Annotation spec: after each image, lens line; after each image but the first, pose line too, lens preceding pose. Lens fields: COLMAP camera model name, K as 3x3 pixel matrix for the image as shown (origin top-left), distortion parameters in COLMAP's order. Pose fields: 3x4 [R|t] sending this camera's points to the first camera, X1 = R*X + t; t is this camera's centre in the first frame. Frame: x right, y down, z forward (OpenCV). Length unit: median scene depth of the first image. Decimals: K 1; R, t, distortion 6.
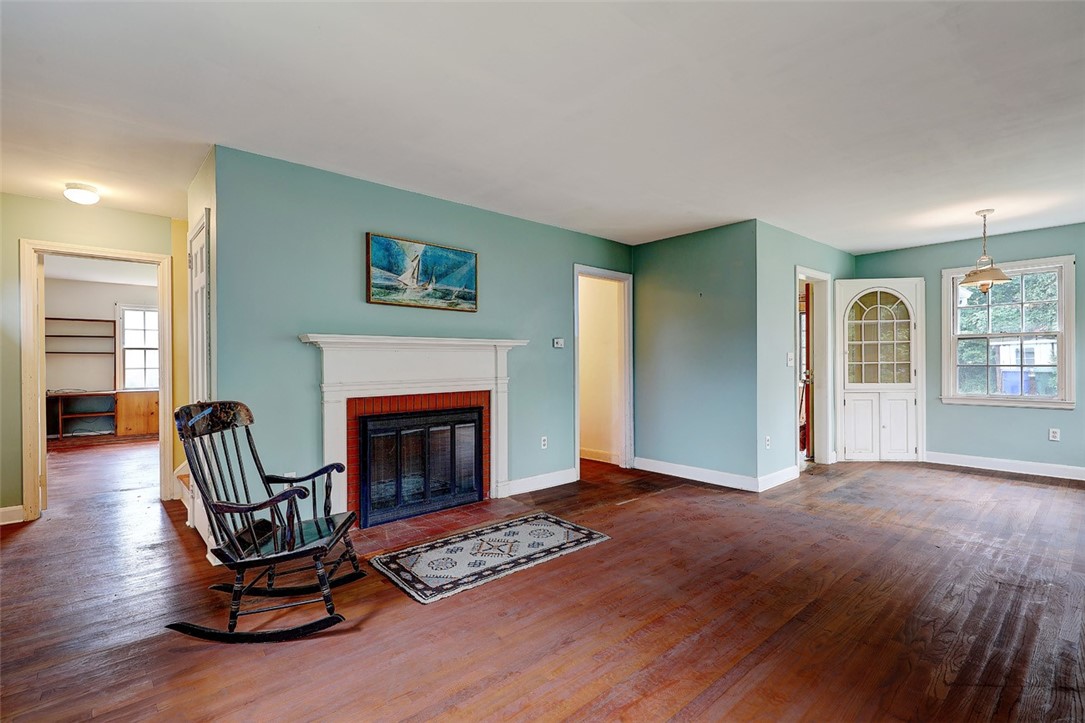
lens RADIAL K [[505.4, 0, 538.9], [0, 505.4, 362.5], [0, 0, 1]] dist [0.018771, -0.008804]
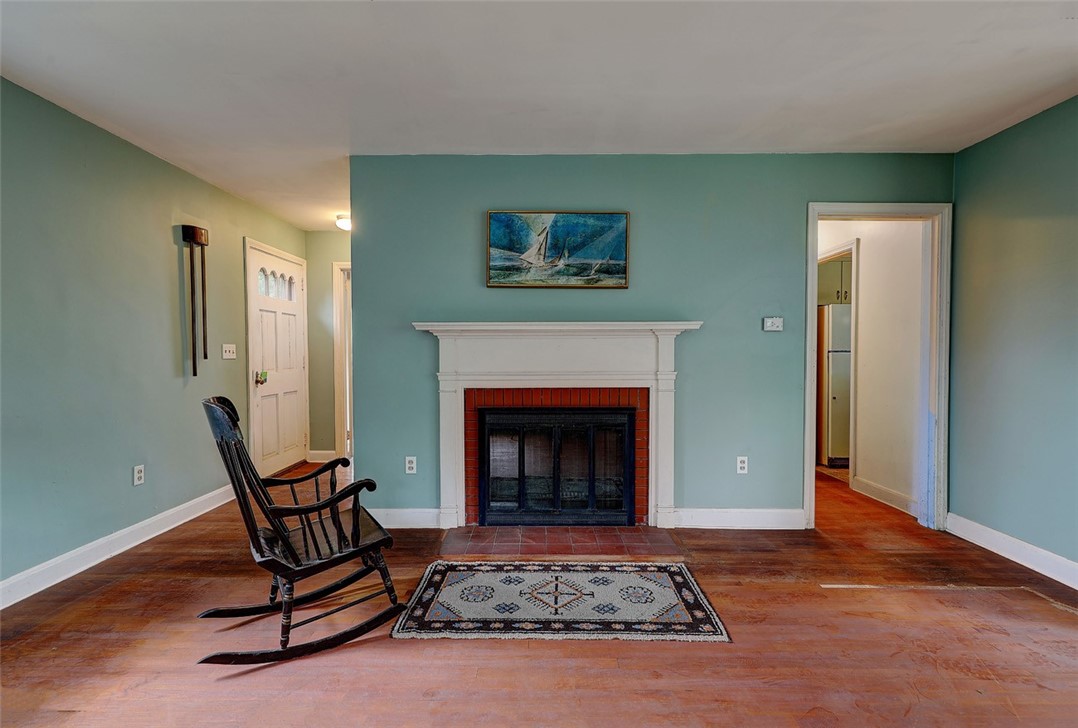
lens RADIAL K [[494.9, 0, 534.8], [0, 494.9, 364.8], [0, 0, 1]] dist [0.010030, -0.000907]
pose [[0.741687, 0.023355, -0.670340, 0.316738], [-0.004565, 0.999546, 0.029773, -0.002589], [0.670731, -0.019022, 0.741457, 0.353654]]
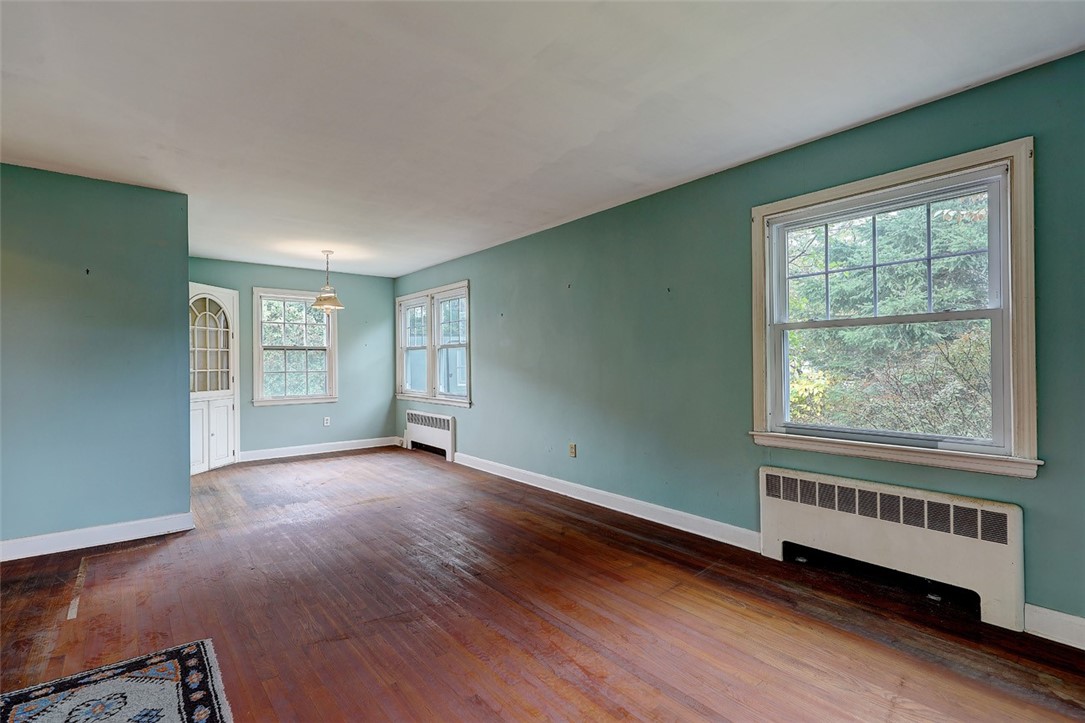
lens RADIAL K [[505.4, 0, 538.9], [0, 505.4, 362.5], [0, 0, 1]] dist [0.018771, -0.008804]
pose [[0.046541, 0.007914, 0.998885, -0.434096], [0.009703, 0.999918, -0.008374, -0.000844], [-0.998869, 0.010082, 0.046460, 0.472439]]
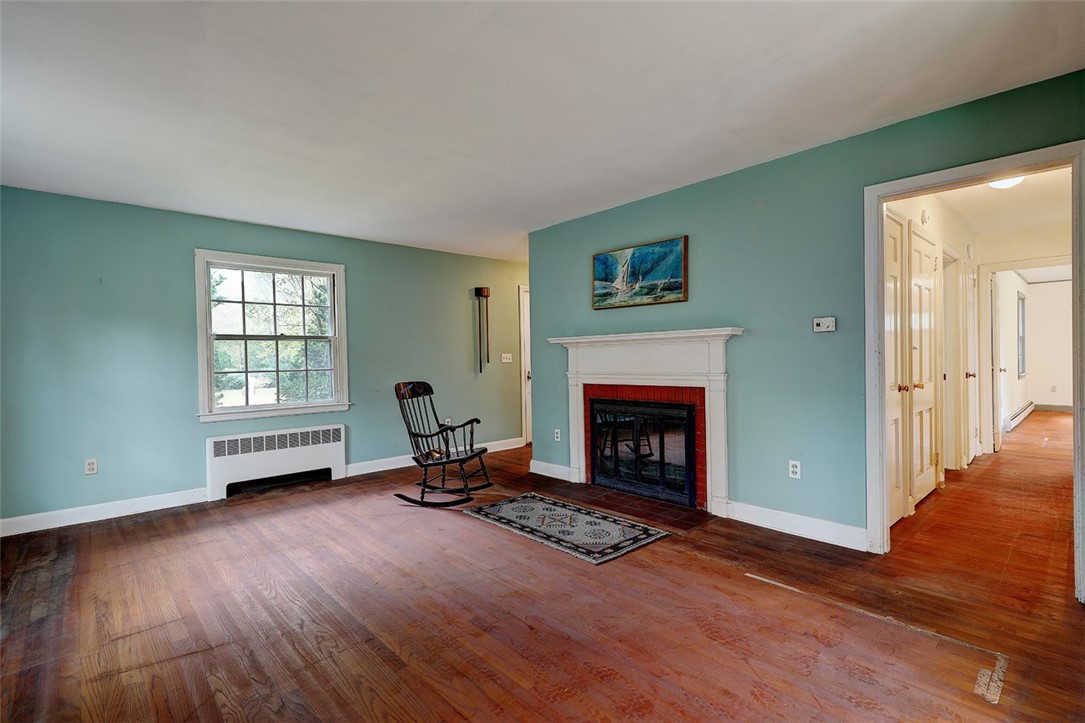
lens RADIAL K [[505.4, 0, 538.9], [0, 505.4, 362.5], [0, 0, 1]] dist [0.018771, -0.008804]
pose [[0.008759, 0.016314, -0.999829, 0.864980], [0.016565, 0.999727, 0.016457, -0.008225], [0.999824, -0.016706, 0.008486, 0.787469]]
